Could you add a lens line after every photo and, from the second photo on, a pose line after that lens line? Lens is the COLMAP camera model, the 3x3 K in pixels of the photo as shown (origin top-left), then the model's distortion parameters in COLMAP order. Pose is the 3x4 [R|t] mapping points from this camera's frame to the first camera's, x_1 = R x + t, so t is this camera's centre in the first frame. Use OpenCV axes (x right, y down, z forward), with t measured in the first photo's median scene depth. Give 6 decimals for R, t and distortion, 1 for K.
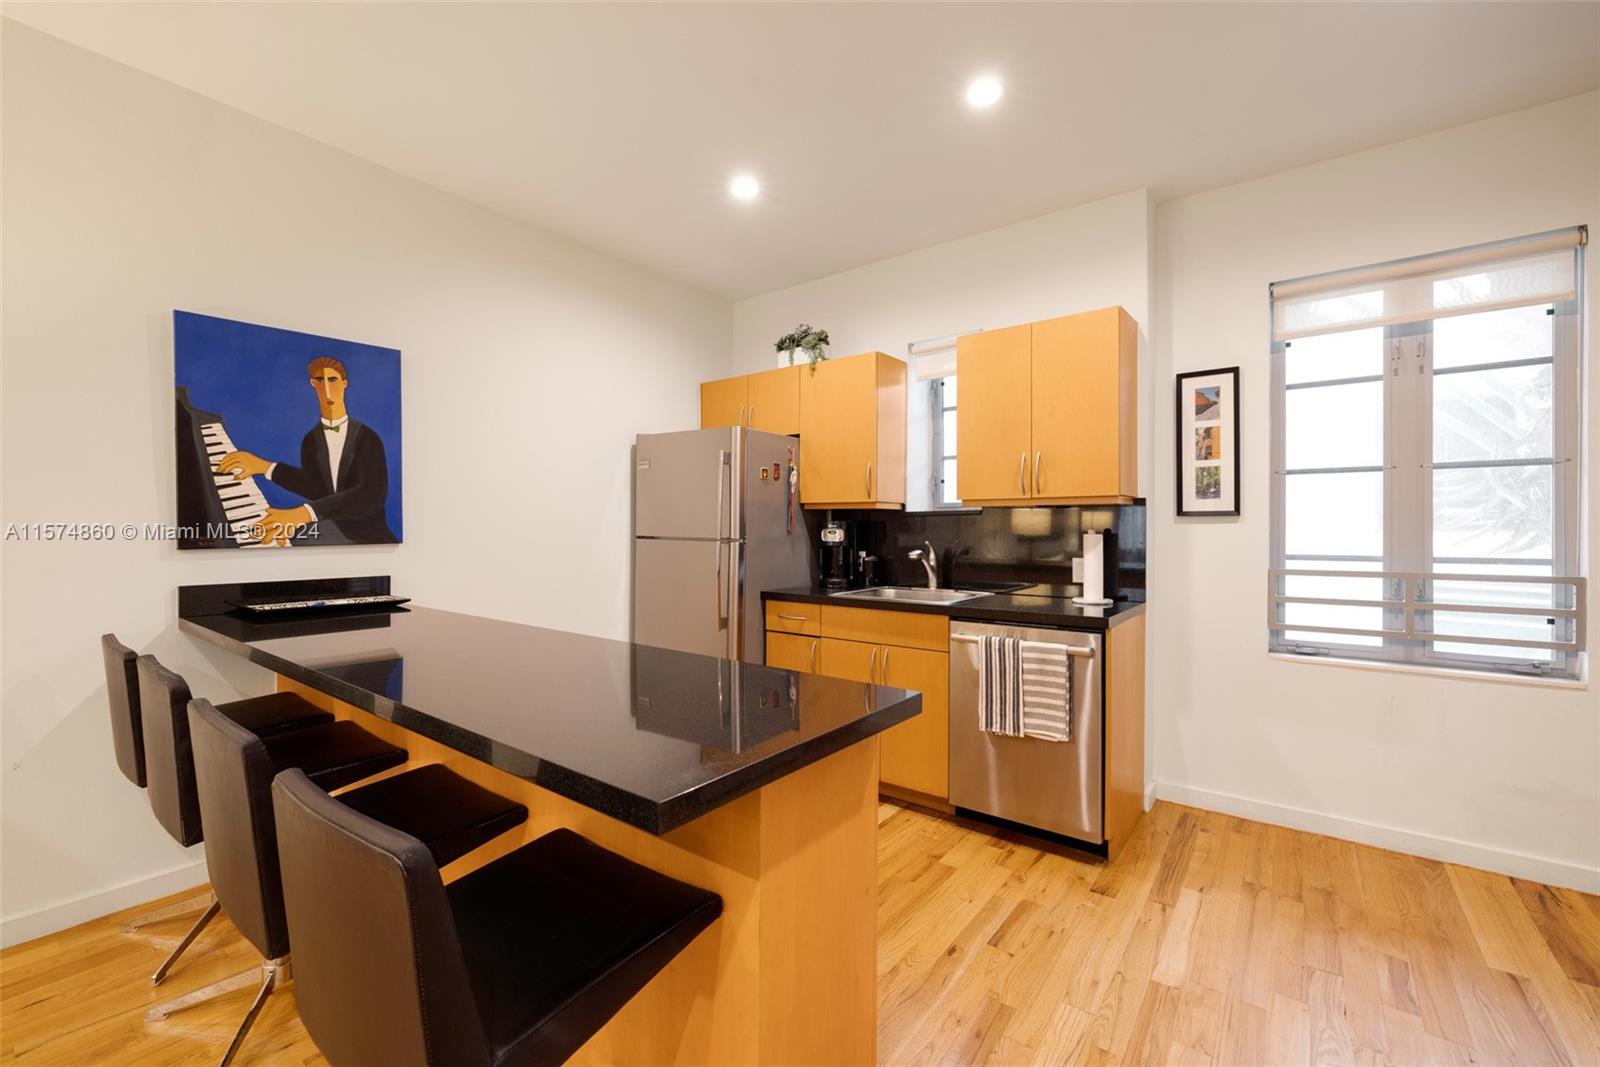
lens RADIAL K [[674.1, 0, 853.5], [0, 674.1, 529.1], [0, 0, 1]] dist [-0.000396, -0.000203]
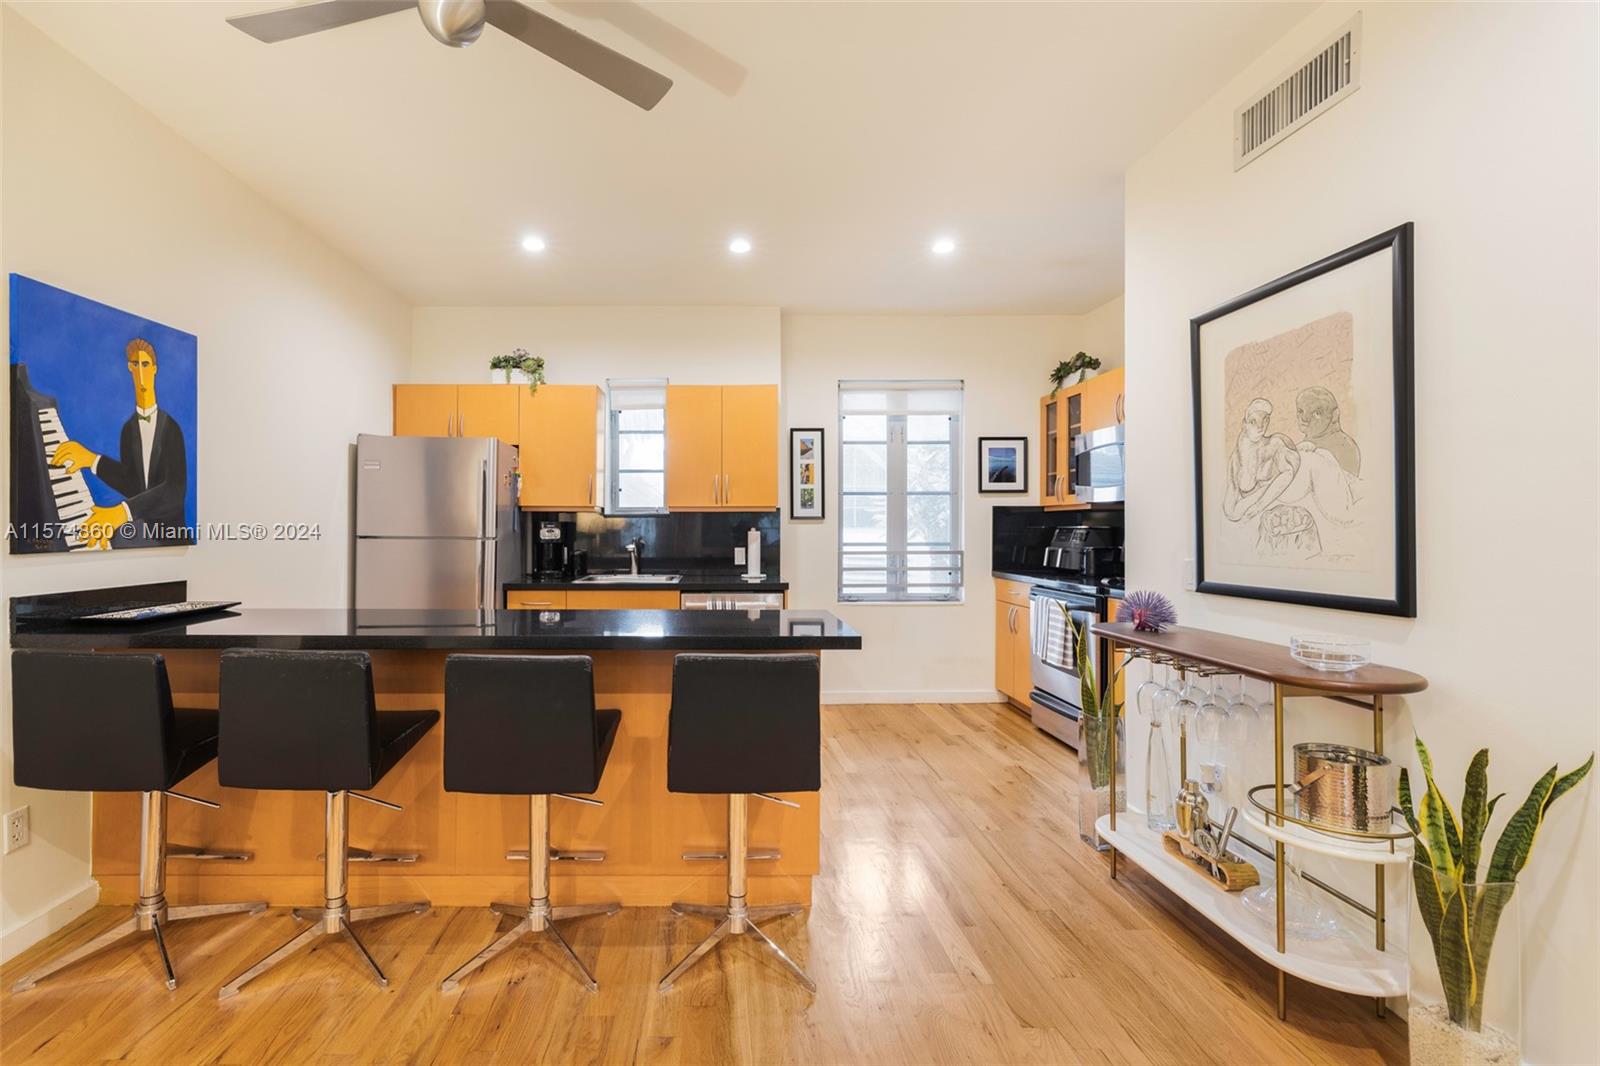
lens RADIAL K [[658.0, 0, 797.0], [0, 658.0, 526.2], [0, 0, 1]] dist [0.000577, 0.000005]
pose [[0.764122, -0.001263, 0.645070, -0.593656], [0.003242, 0.999993, -0.001883, -0.000215], [-0.645063, 0.003530, 0.764121, -0.208347]]
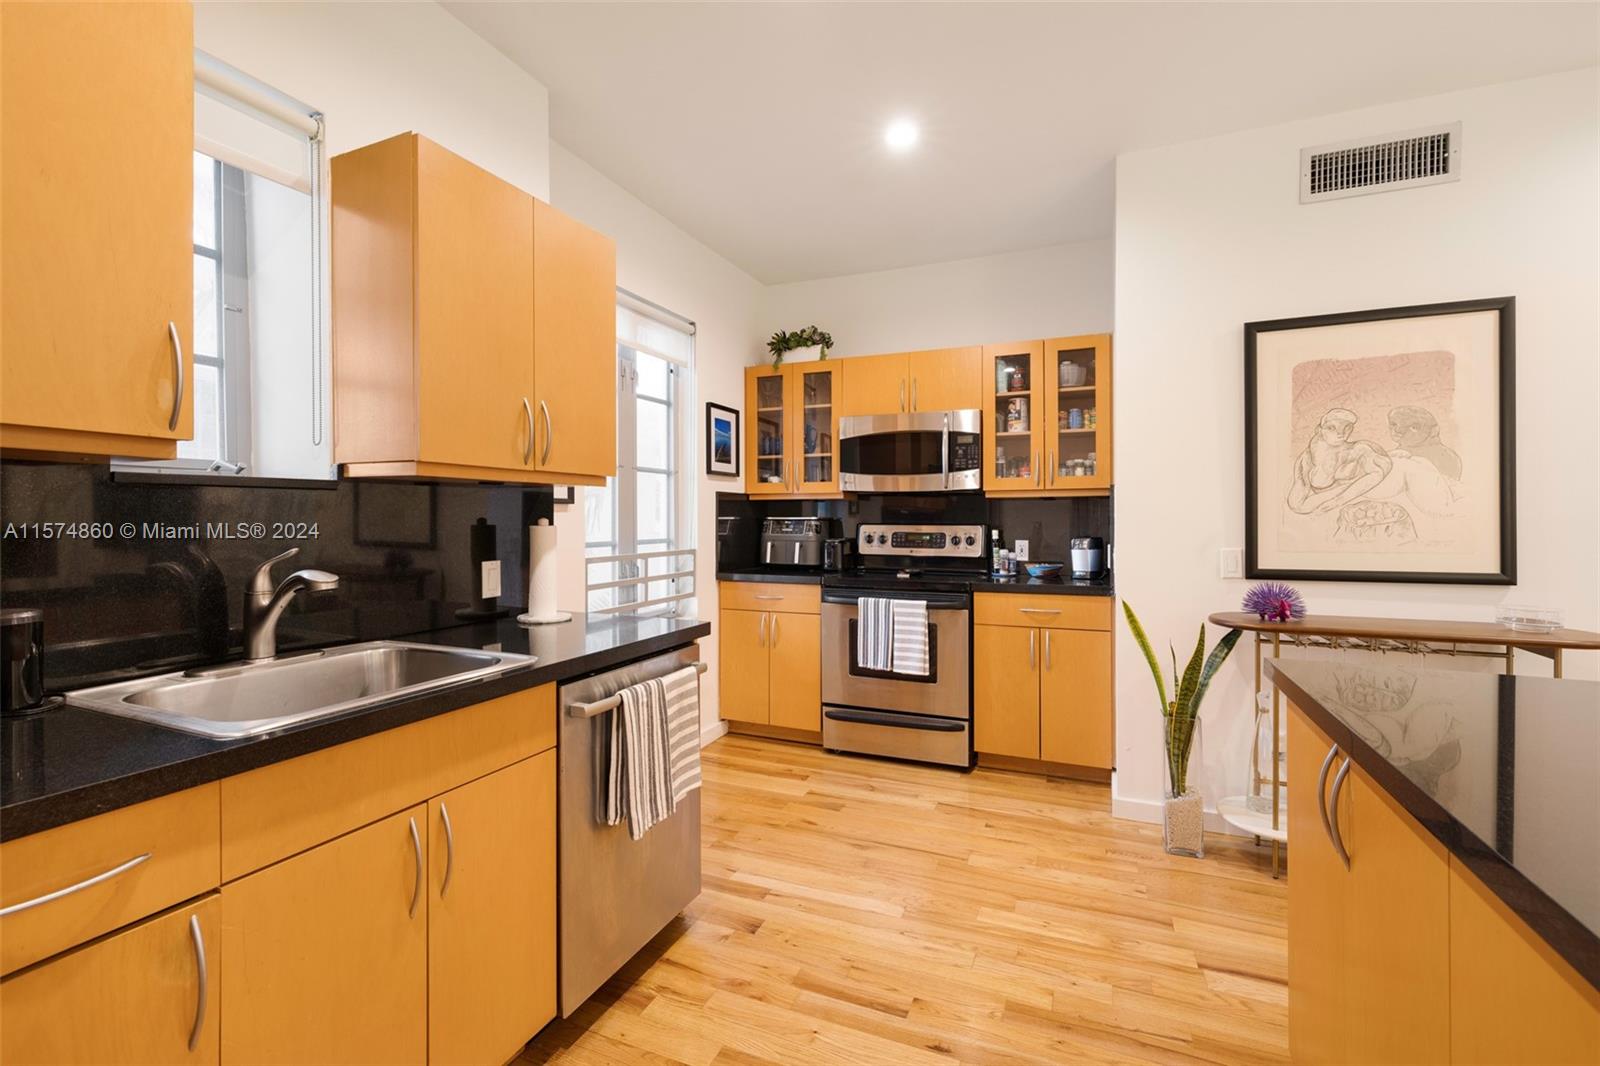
lens RADIAL K [[658.0, 0, 797.0], [0, 658.0, 526.2], [0, 0, 1]] dist [0.000577, 0.000005]
pose [[-0.151976, -0.012789, 0.988301, -0.448658], [-0.000363, 0.999917, 0.012883, -0.000554], [-0.988384, 0.001599, -0.151968, 0.978519]]
